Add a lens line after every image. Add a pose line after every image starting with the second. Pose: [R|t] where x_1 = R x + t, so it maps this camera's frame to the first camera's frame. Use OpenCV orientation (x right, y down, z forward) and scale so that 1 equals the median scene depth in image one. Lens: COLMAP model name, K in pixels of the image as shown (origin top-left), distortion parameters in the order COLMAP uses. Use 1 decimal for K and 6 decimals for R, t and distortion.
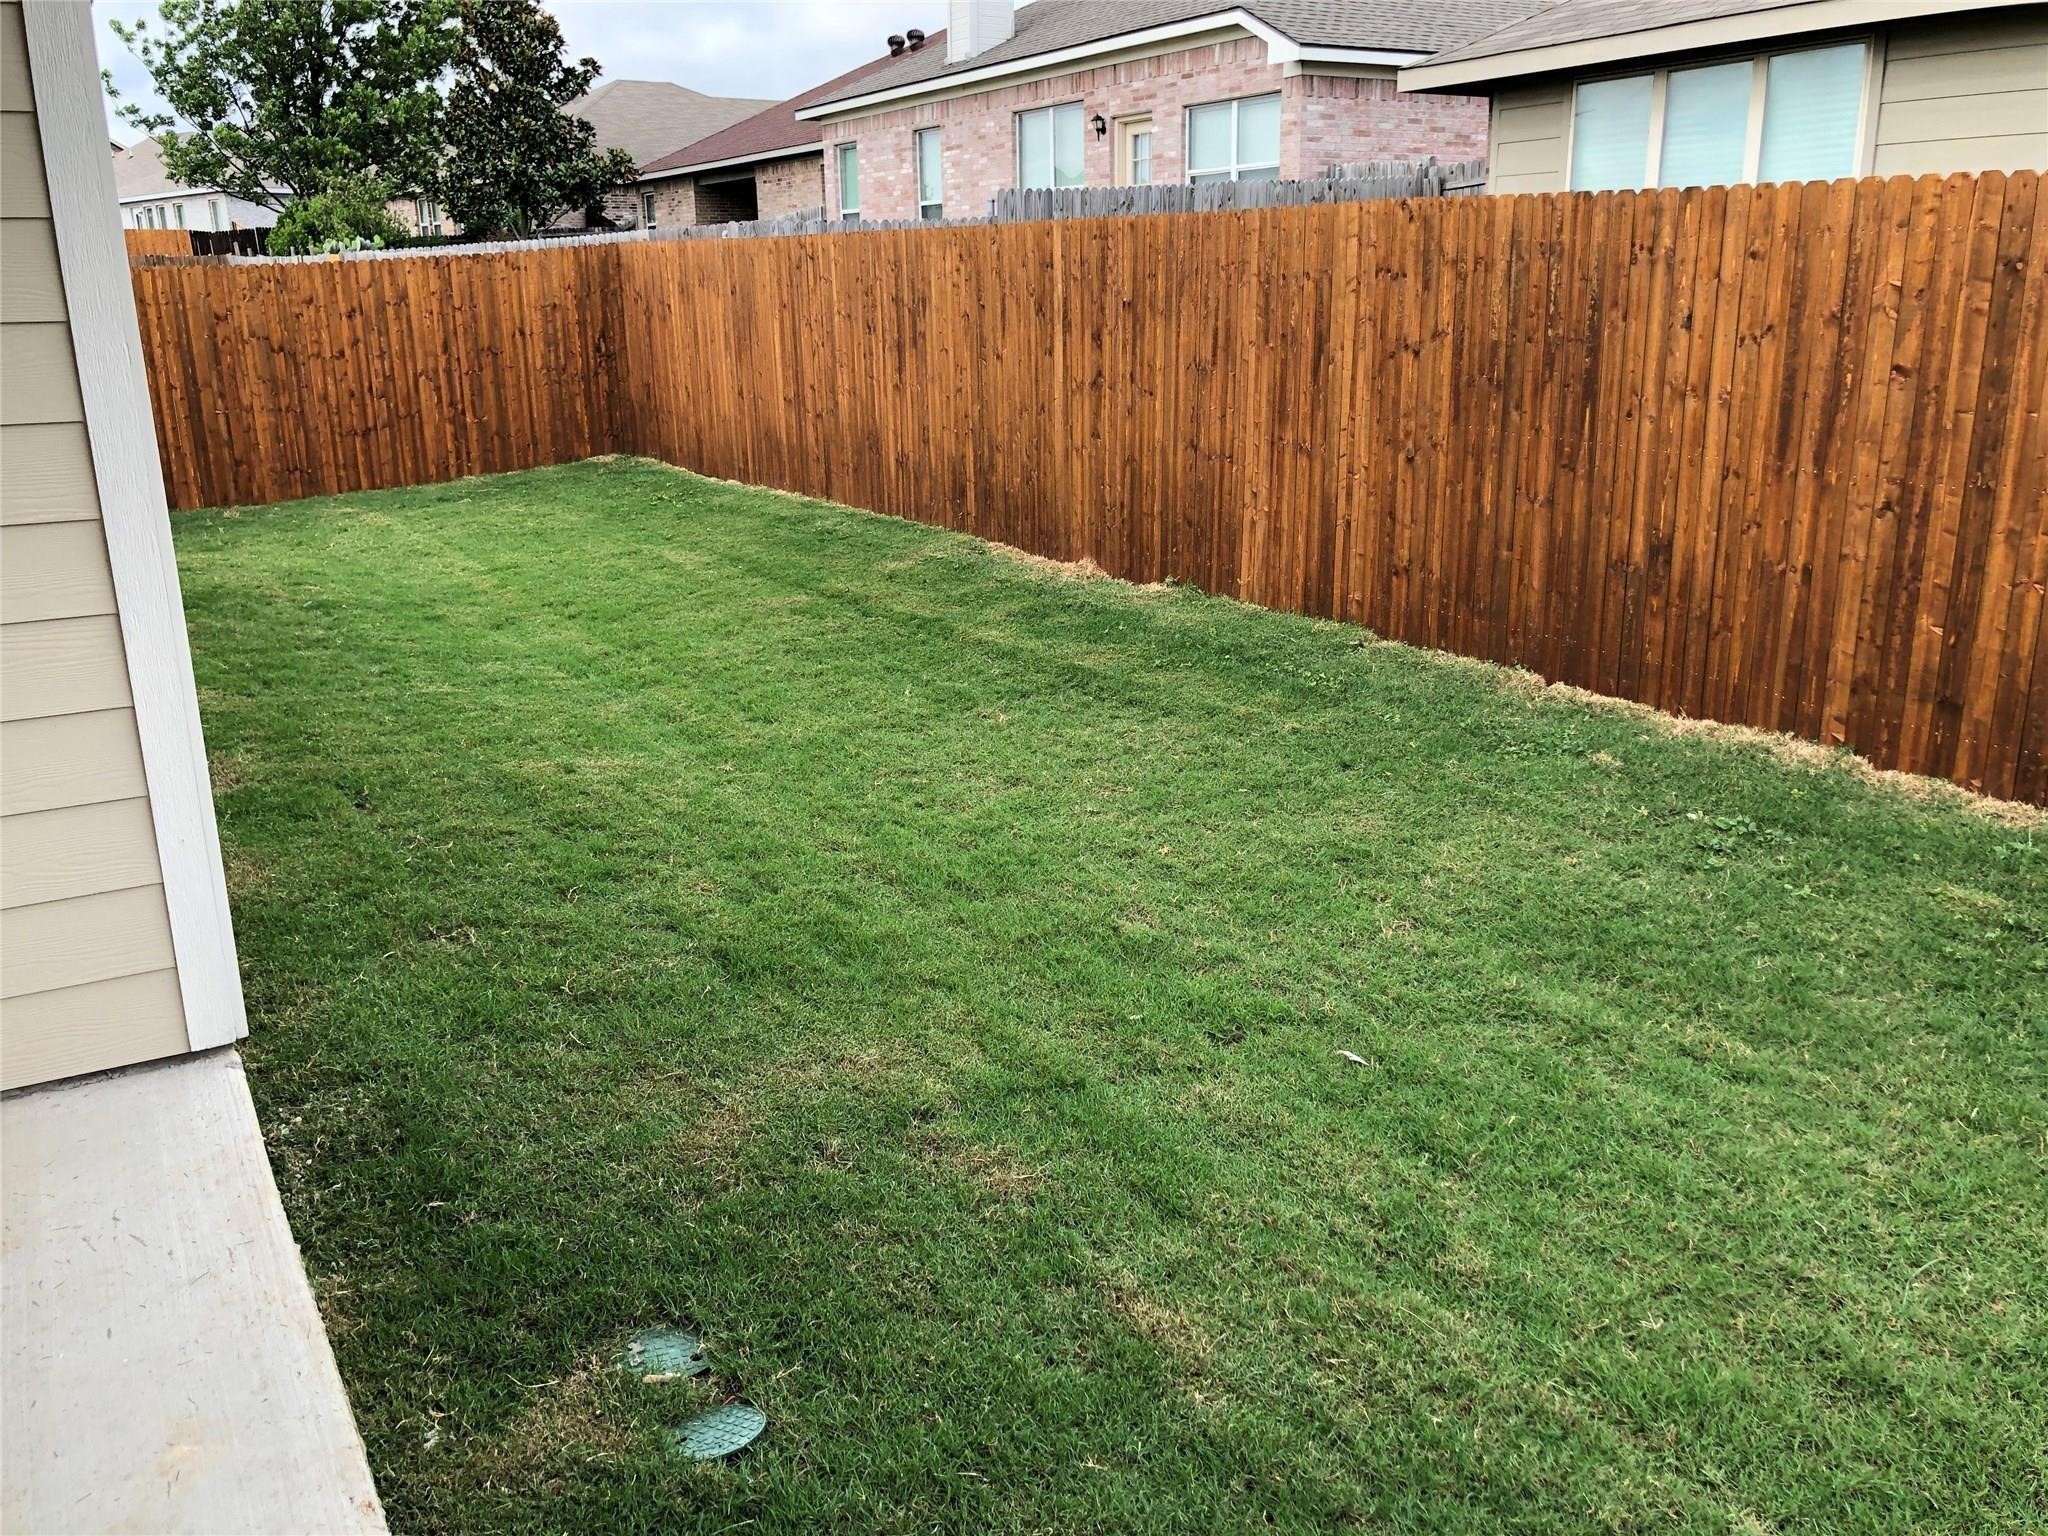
lens RADIAL K [[1668.5, 0, 1027.0], [0, 1668.5, 778.2], [0, 0, 1]] dist [0.017834, -0.011751]
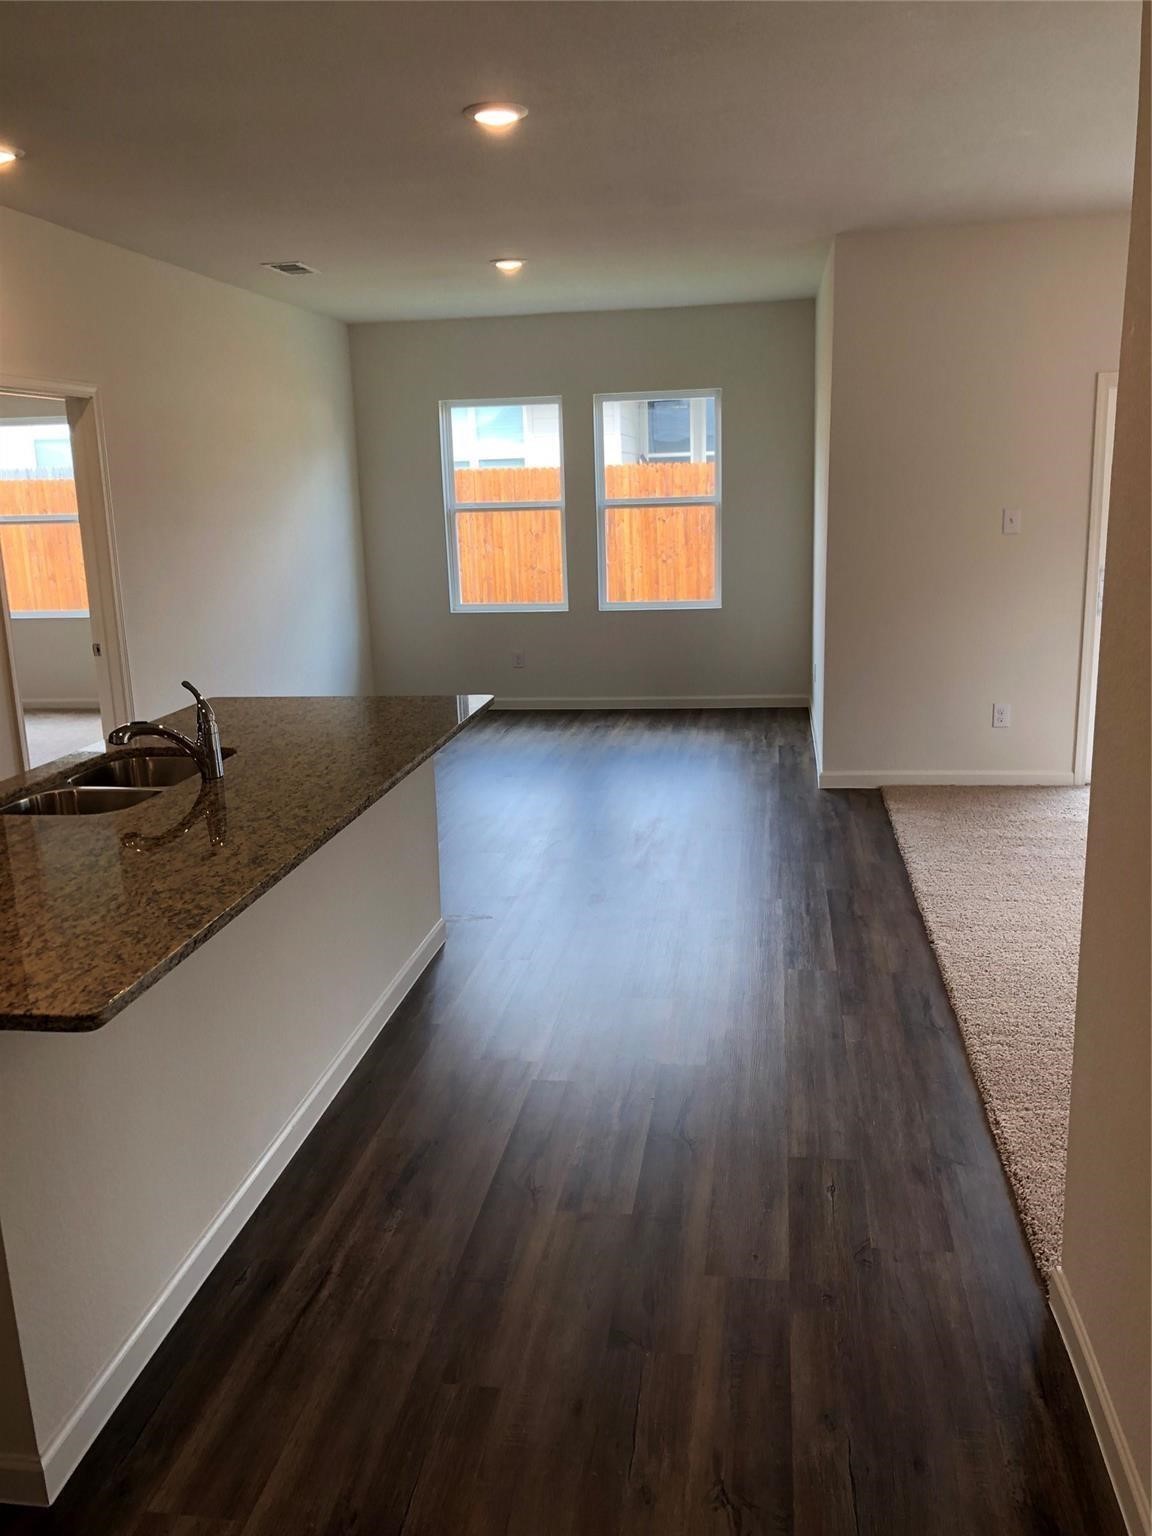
lens RADIAL K [[1251.4, 0, 578.0], [0, 1251.4, 768.0], [0, 0, 1]] dist [0.017834, -0.011751]
pose [[0.643377, -0.179178, 0.744285, -1.308589], [0.239267, 0.970583, 0.026828, 0.038846], [-0.727198, 0.160823, 0.667323, -0.157995]]
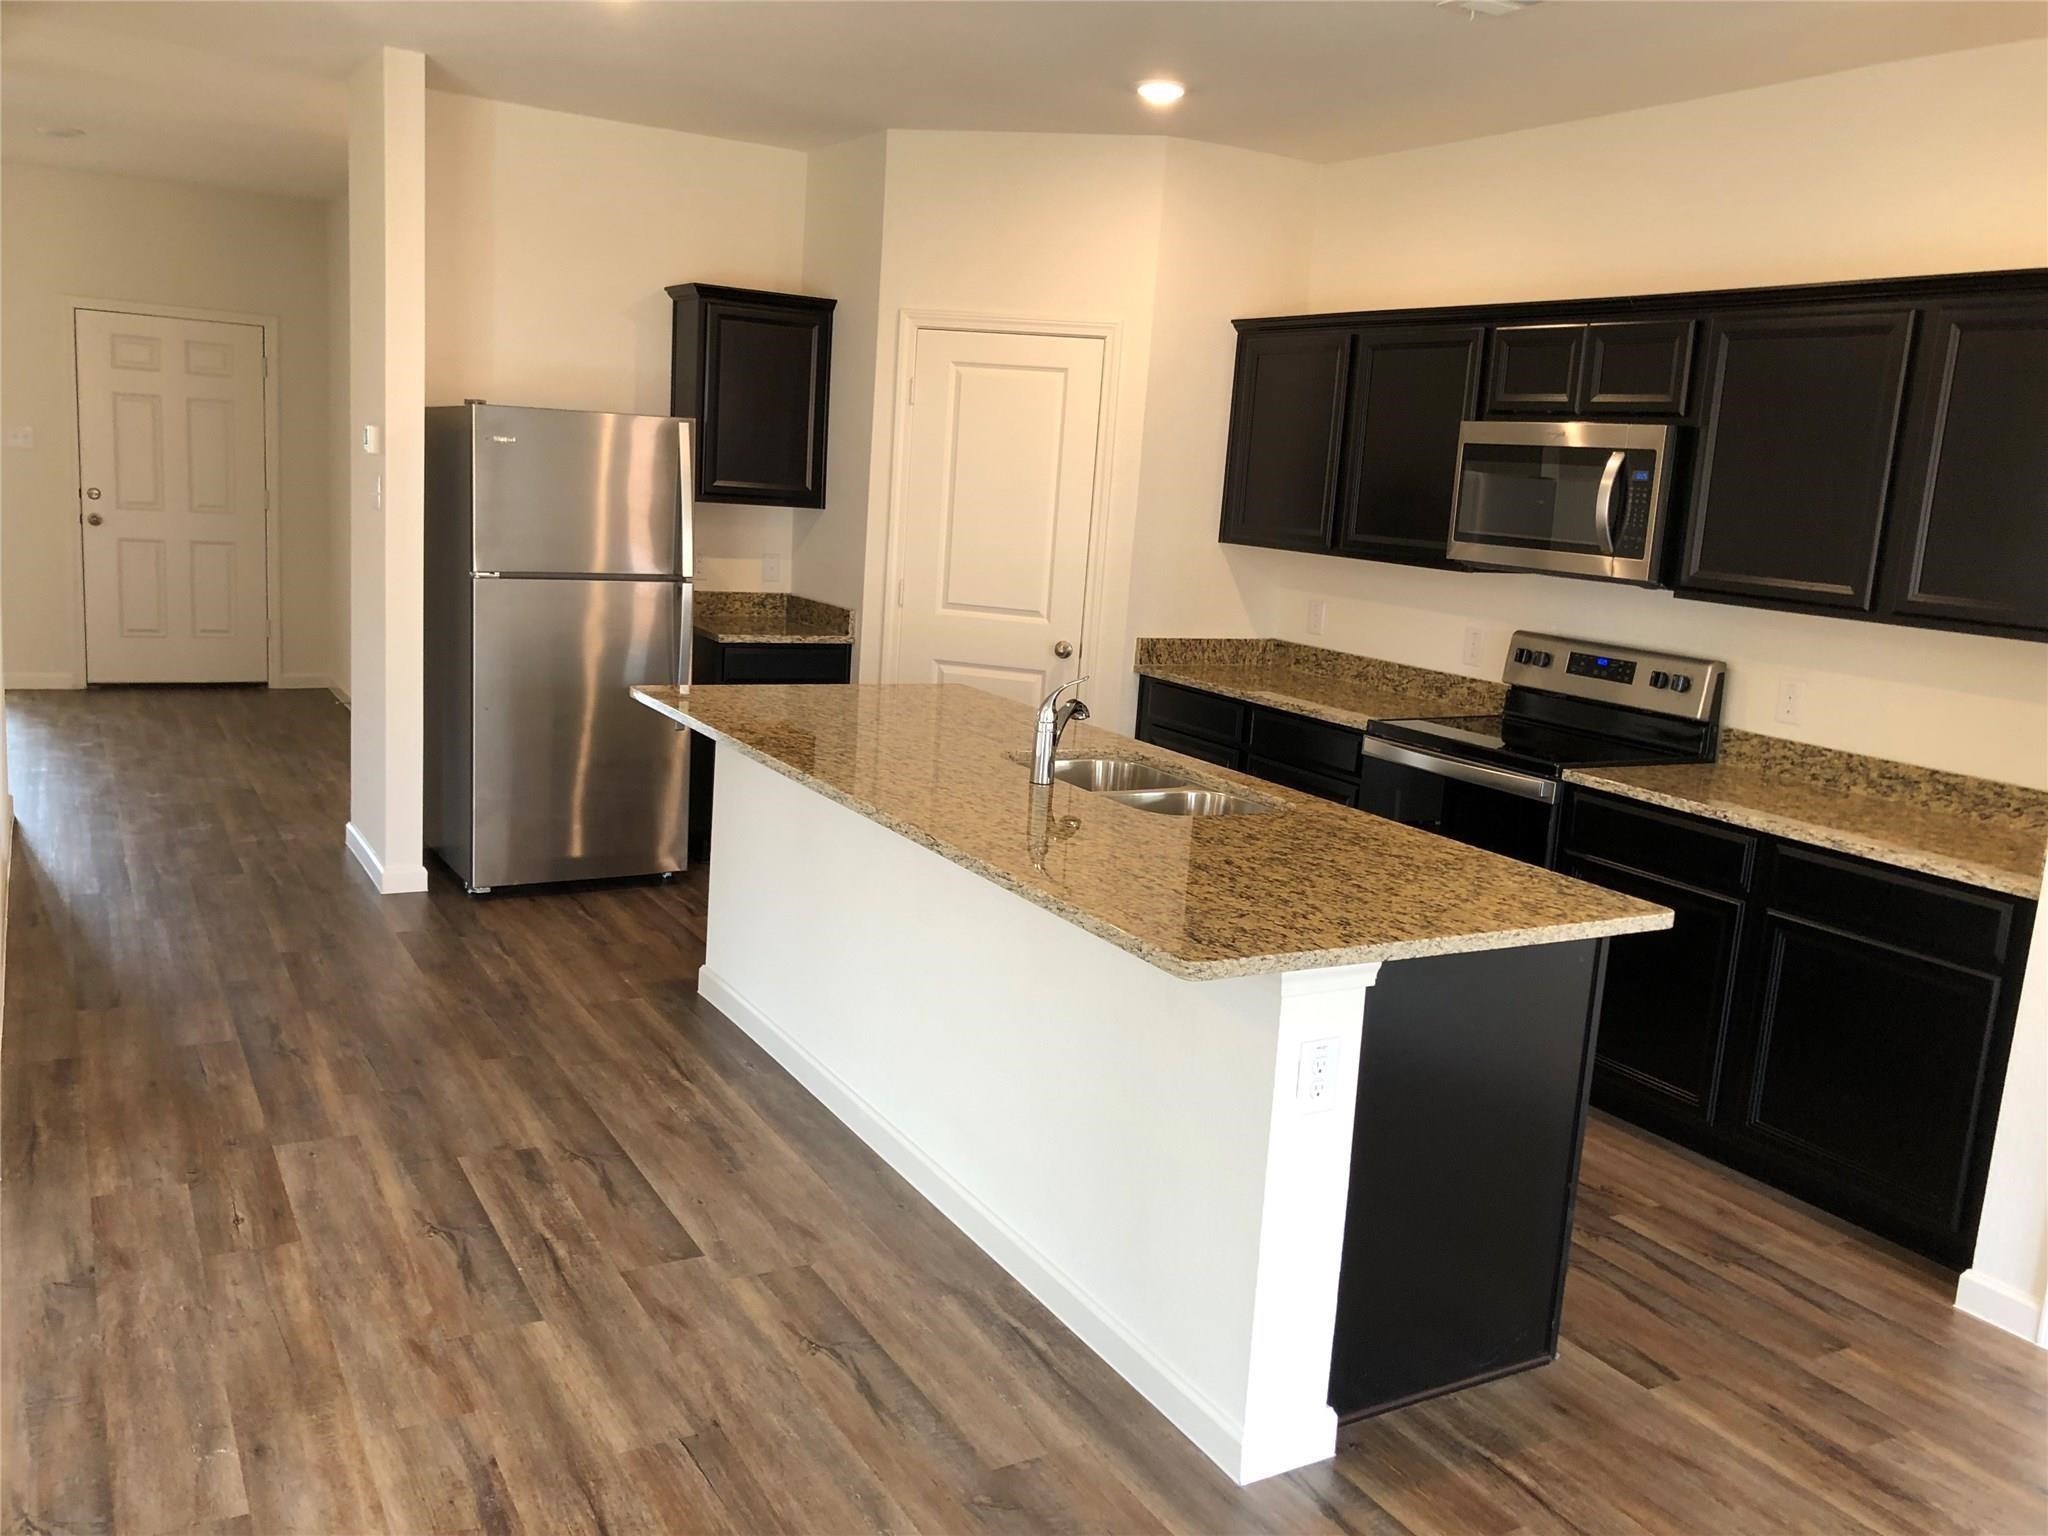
lens RADIAL K [[1668.5, 0, 1037.5], [0, 1668.5, 788.2], [0, 0, 1]] dist [0.017834, -0.011751]
pose [[-0.019160, 0.206817, -0.978192, -0.571823], [-0.345555, 0.916710, 0.200586, -0.076238], [0.938203, 0.341862, 0.053902, 0.207215]]
